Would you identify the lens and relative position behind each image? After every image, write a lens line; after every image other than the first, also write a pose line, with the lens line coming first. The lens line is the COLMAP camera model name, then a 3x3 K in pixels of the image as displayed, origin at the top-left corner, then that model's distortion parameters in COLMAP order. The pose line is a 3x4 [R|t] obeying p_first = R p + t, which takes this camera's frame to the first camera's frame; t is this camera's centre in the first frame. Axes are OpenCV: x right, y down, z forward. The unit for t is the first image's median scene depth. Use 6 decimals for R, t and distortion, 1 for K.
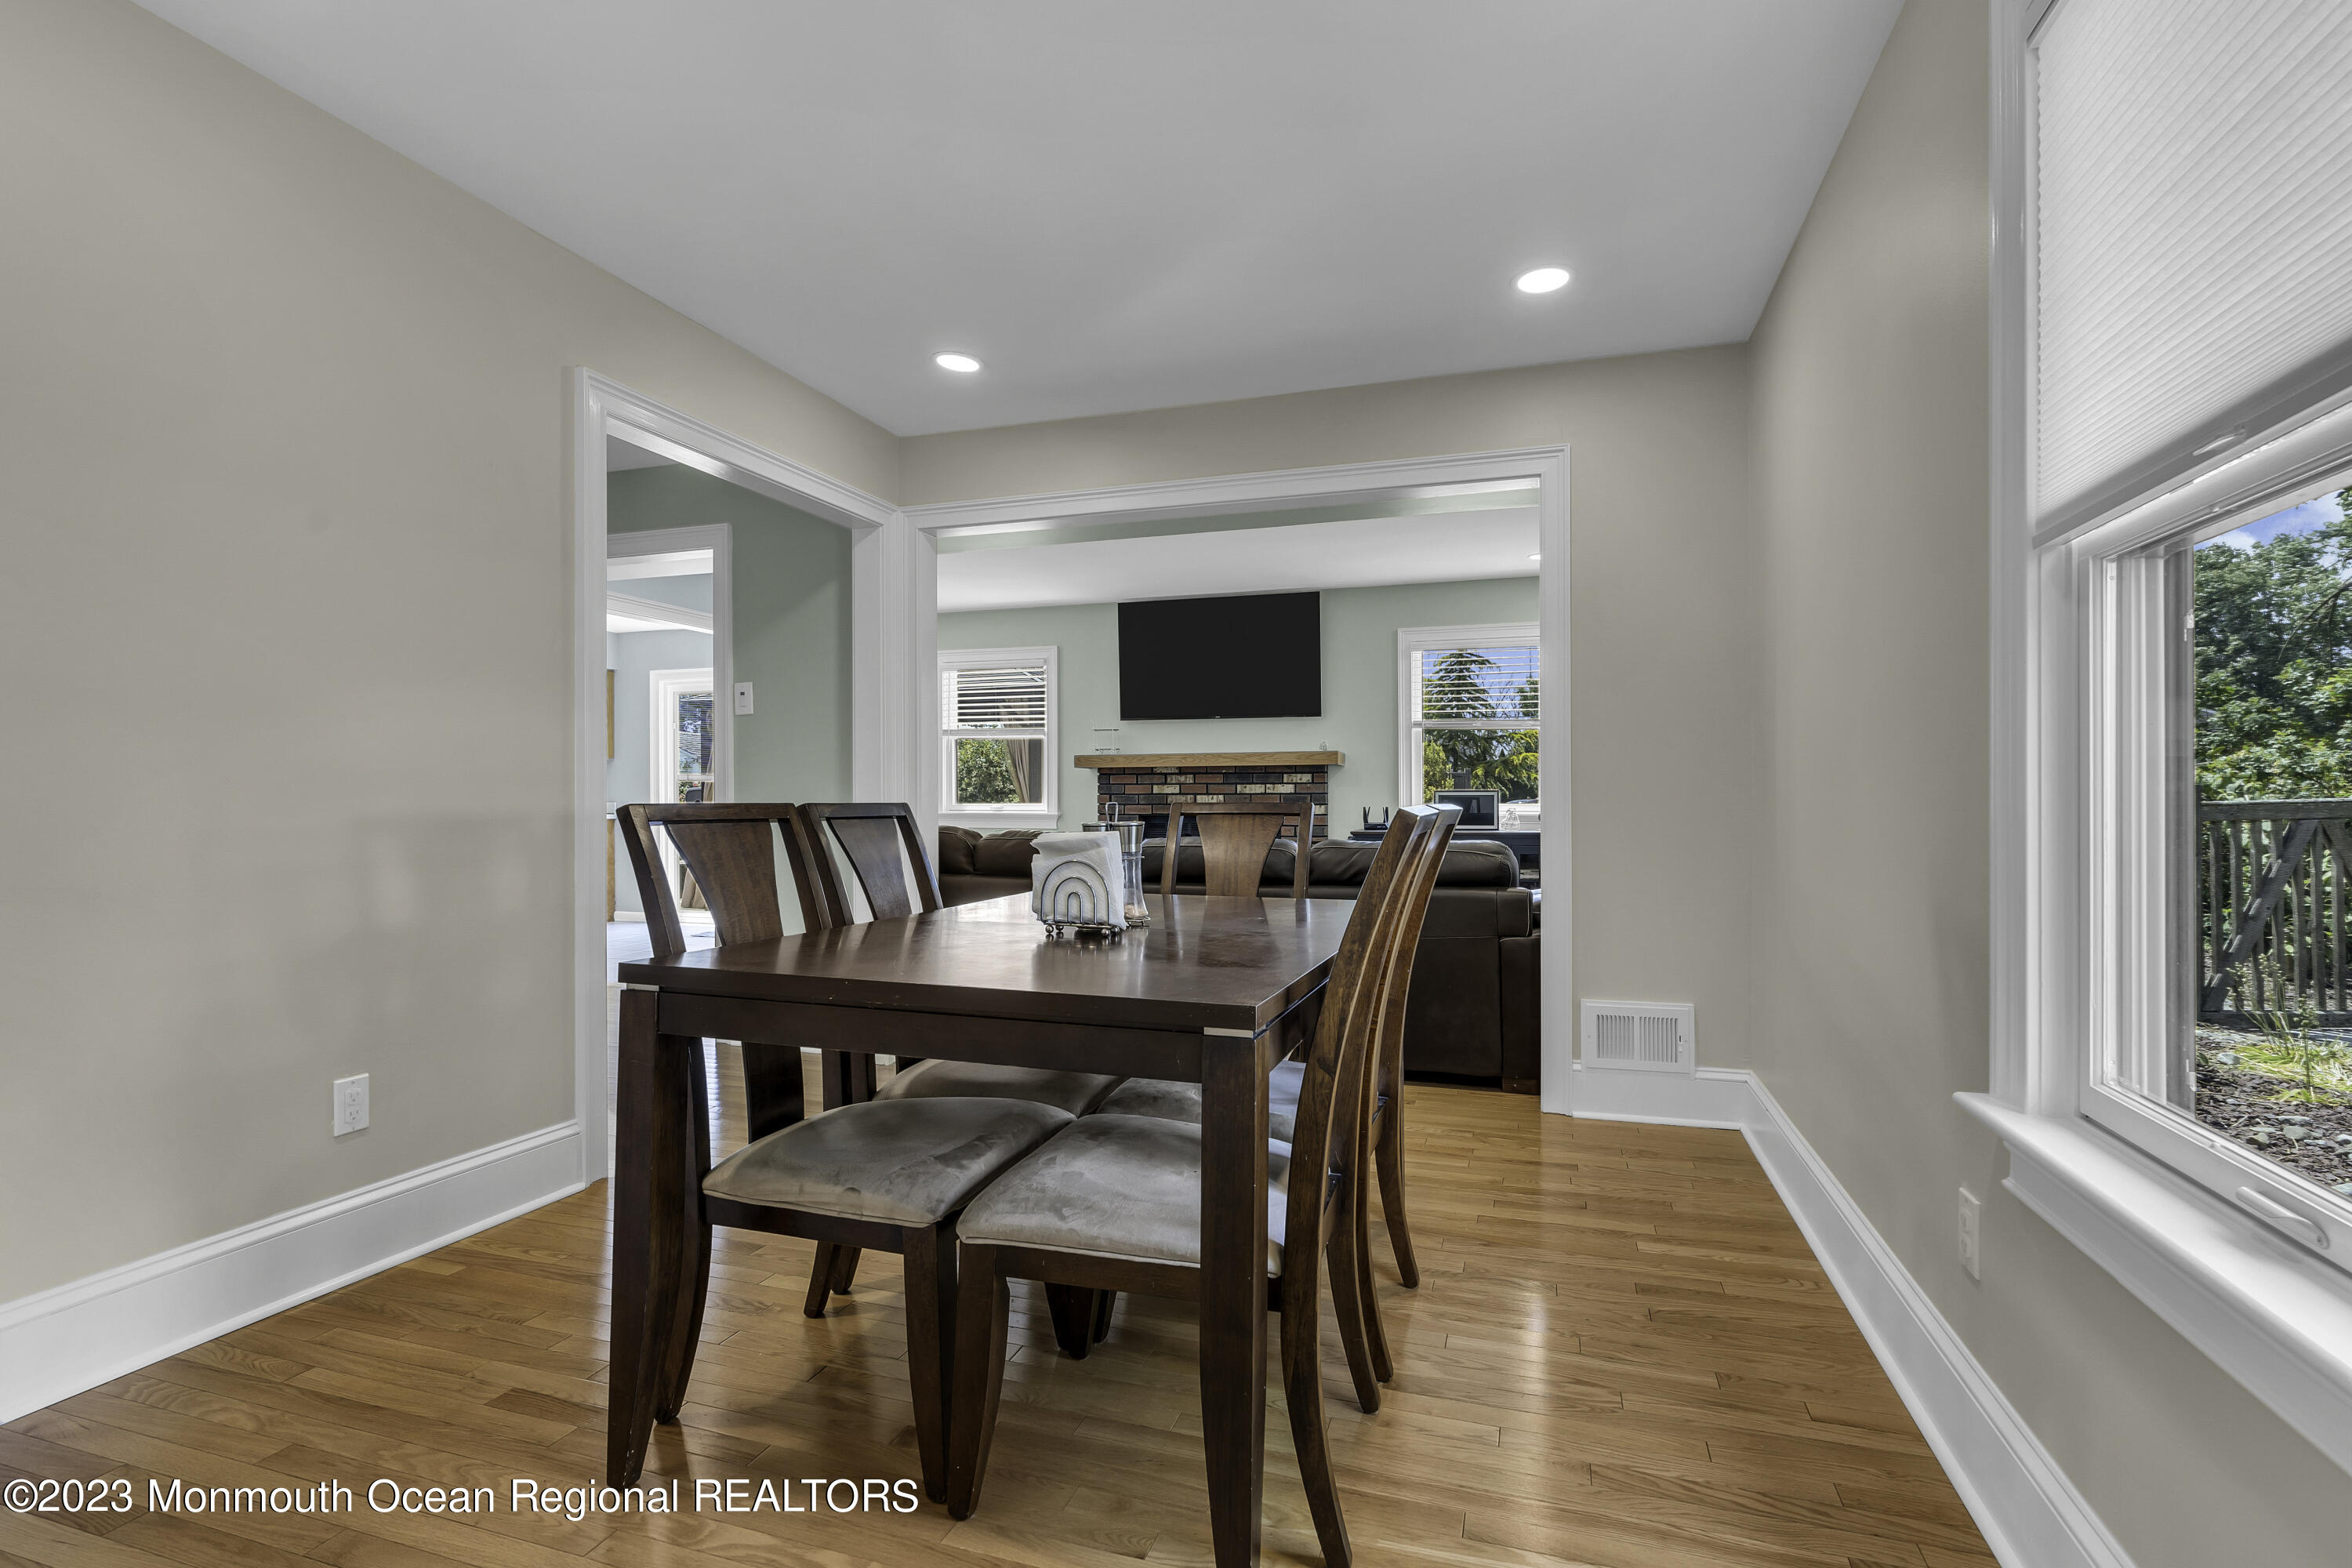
lens RADIAL K [[1071.5, 0, 1193.4], [0, 1071.5, 794.9], [0, 0, 1]] dist [-0.012349, 0.004612]
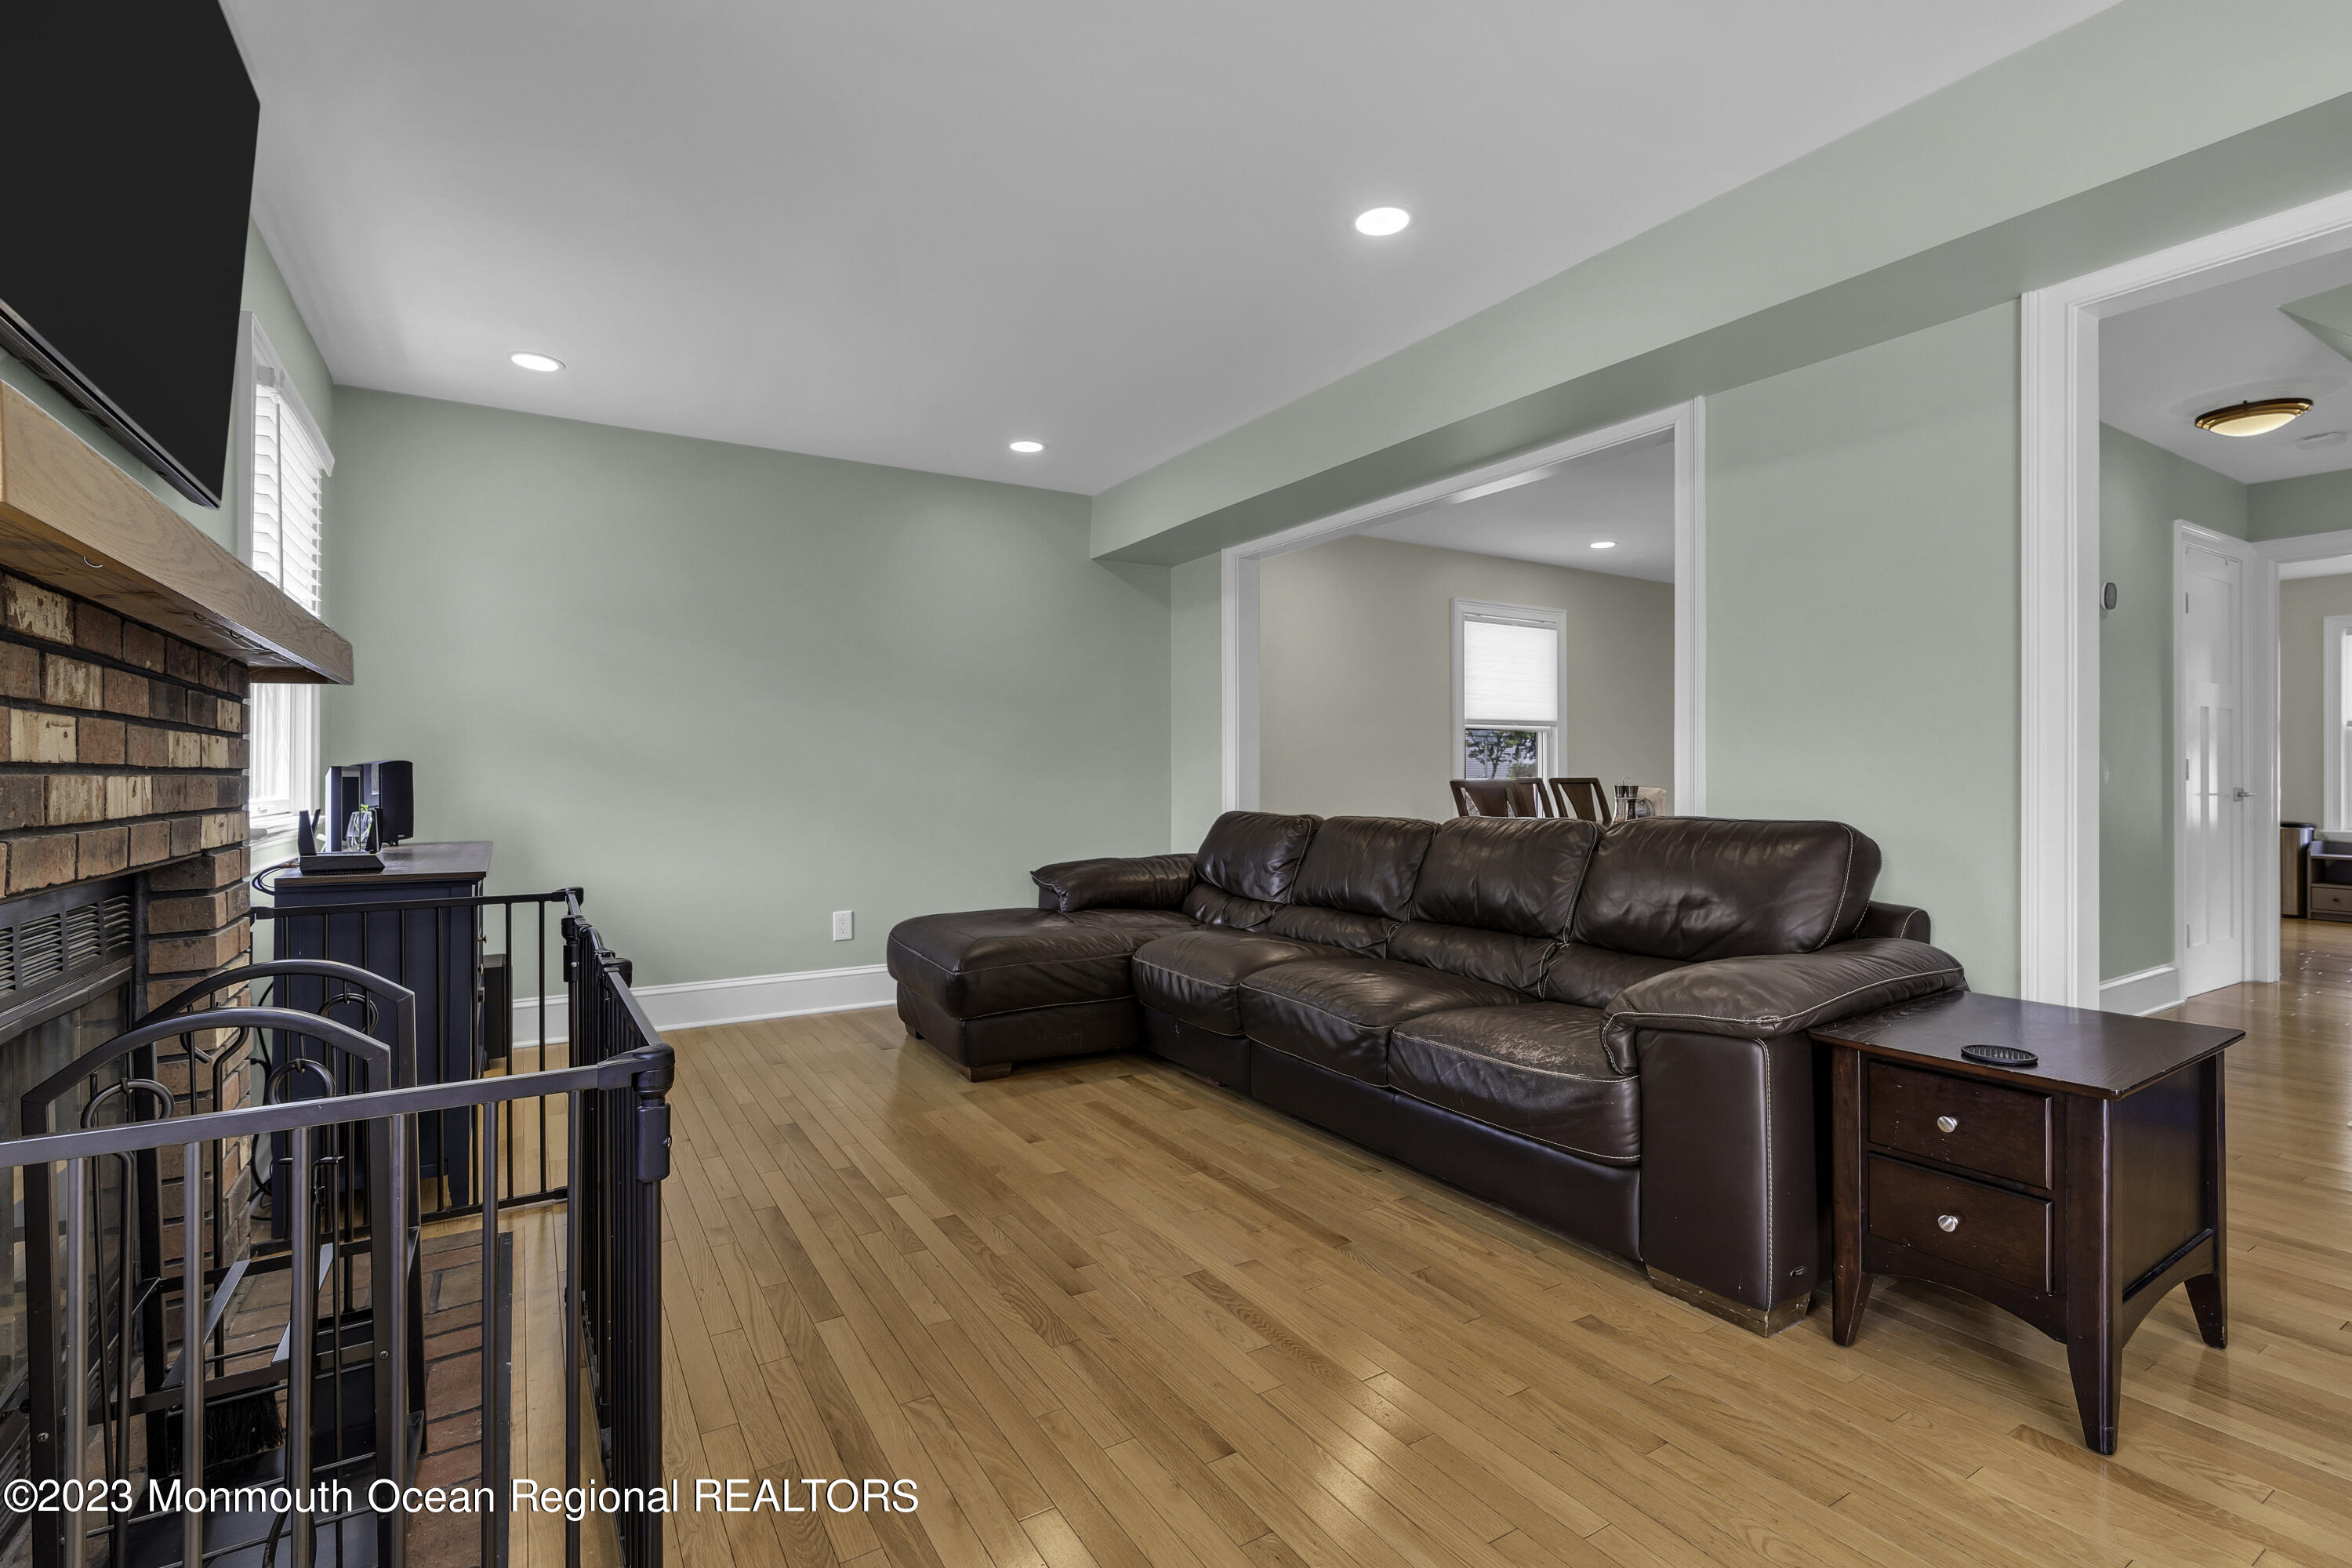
lens RADIAL K [[1071.5, 0, 1167.2], [0, 1071.5, 780.6], [0, 0, 1]] dist [-0.012349, 0.004612]
pose [[-0.754492, -0.001242, 0.656308, -0.258466], [0.001755, 0.999991, 0.003909, 0.000738], [-0.656307, 0.004101, -0.754483, 1.014154]]
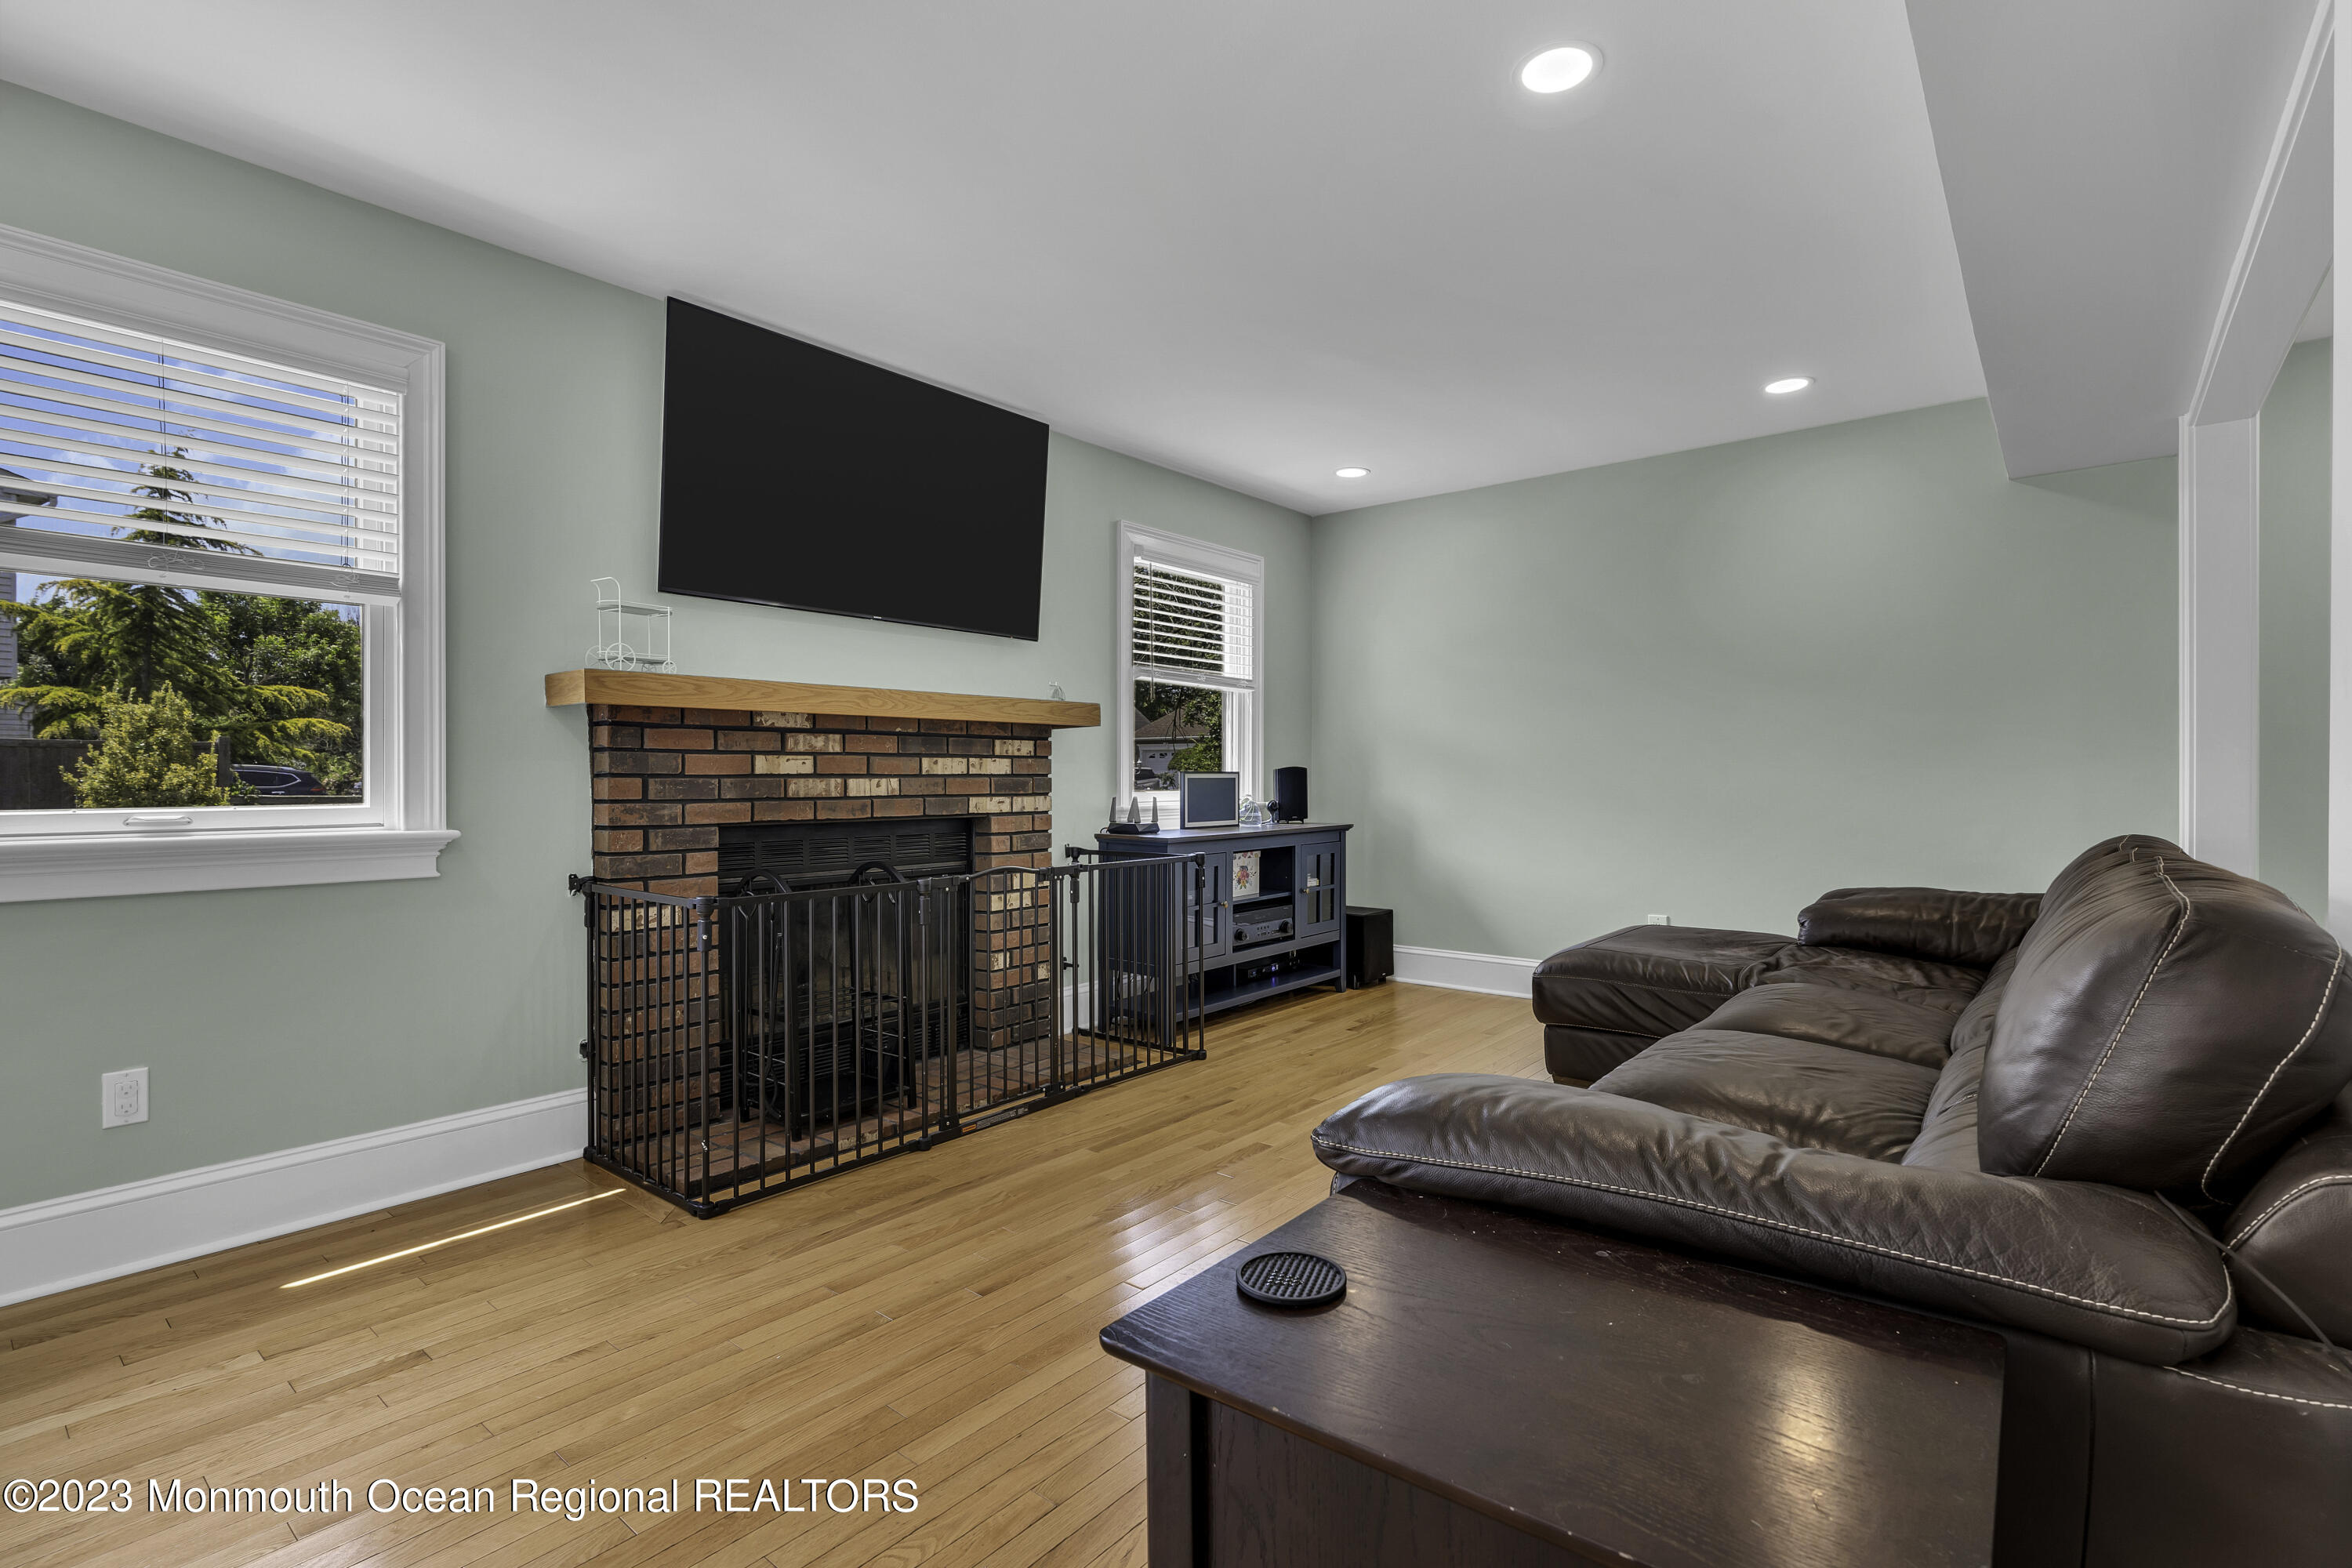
lens RADIAL K [[1071.5, 0, 1194.7], [0, 1071.5, 774.1], [0, 0, 1]] dist [-0.012349, 0.004612]
pose [[0.376865, 0.002229, 0.926266, -0.370368], [0.000539, 0.999996, -0.002625, -0.000275], [-0.926268, 0.001488, 0.376862, 0.681304]]
